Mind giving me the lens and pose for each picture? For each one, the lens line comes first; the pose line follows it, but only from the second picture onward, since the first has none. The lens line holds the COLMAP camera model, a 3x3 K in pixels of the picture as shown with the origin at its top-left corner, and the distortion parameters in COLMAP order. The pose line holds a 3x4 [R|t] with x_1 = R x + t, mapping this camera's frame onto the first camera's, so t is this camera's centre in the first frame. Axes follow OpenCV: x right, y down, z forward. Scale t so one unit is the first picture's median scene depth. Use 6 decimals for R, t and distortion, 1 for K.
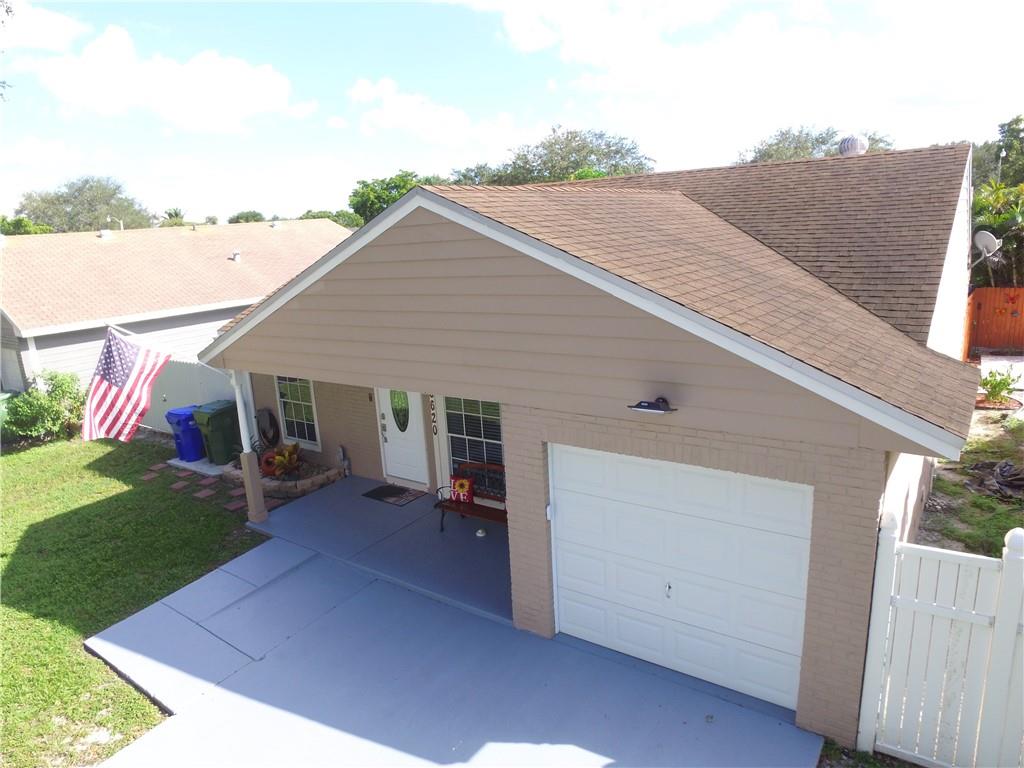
lens RADIAL K [[679.1, 0, 517.5], [0, 679.1, 392.7], [0, 0, 1]] dist [-0.020776, 0.022527]
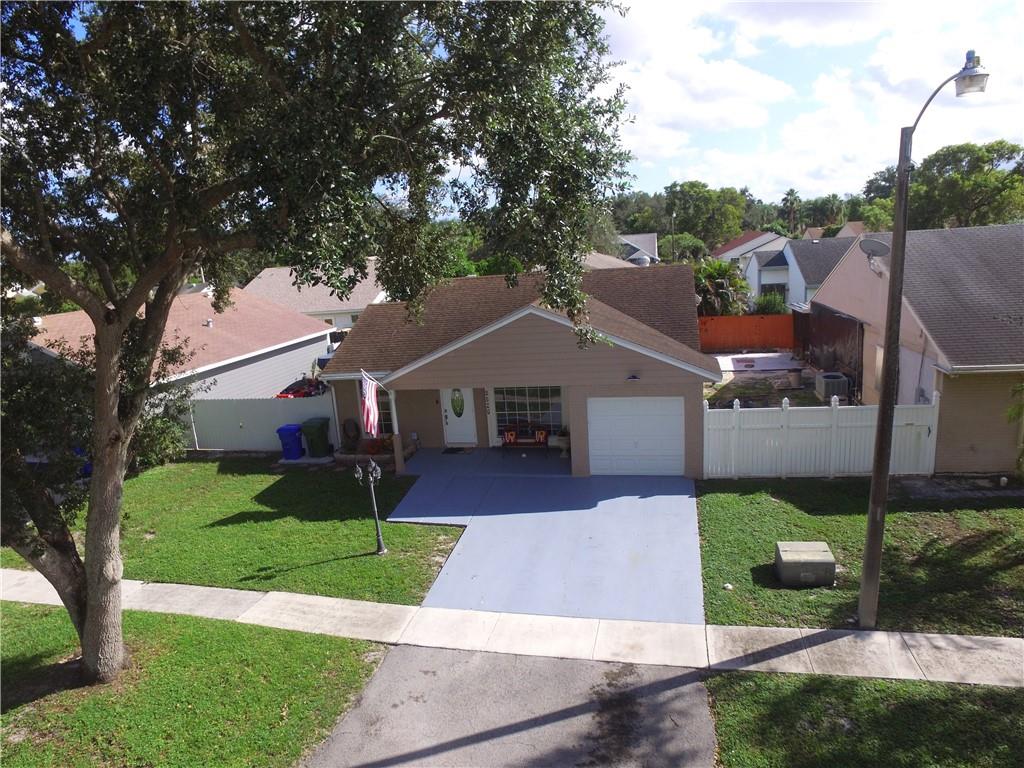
lens RADIAL K [[679.1, 0, 510.3], [0, 679.1, 383.6], [0, 0, 1]] dist [-0.020776, 0.022527]
pose [[0.925681, -0.091707, 0.367020, -0.798878], [0.111491, 0.993217, -0.033024, 0.046504], [-0.361502, 0.071489, 0.929627, -0.907913]]
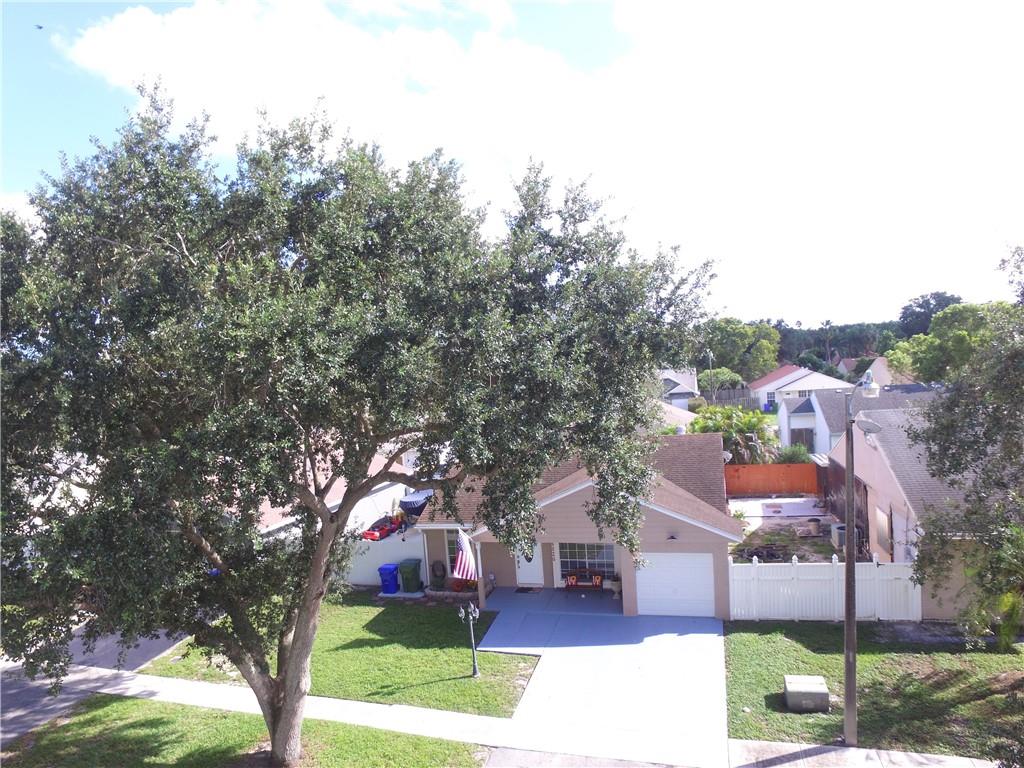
lens RADIAL K [[679.1, 0, 514.6], [0, 679.1, 408.2], [0, 0, 1]] dist [-0.020776, 0.022527]
pose [[0.944886, -0.037575, 0.325235, -1.045105], [0.097529, 0.980596, -0.170056, -0.074370], [-0.312534, 0.192403, 0.930217, -1.366638]]
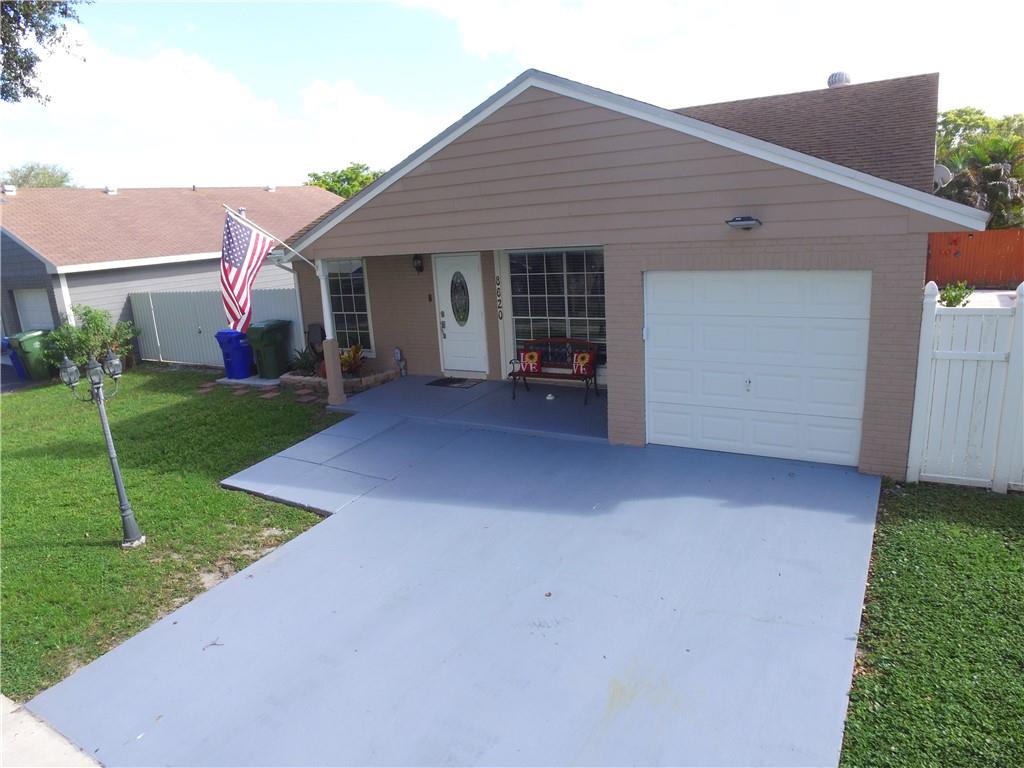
lens RADIAL K [[679.1, 0, 517.3], [0, 679.1, 378.2], [0, 0, 1]] dist [-0.020776, 0.022527]
pose [[0.996523, -0.022819, 0.080133, -0.187540], [0.024472, 0.999506, -0.019711, 0.183731], [-0.079644, 0.021604, 0.996589, -0.131174]]
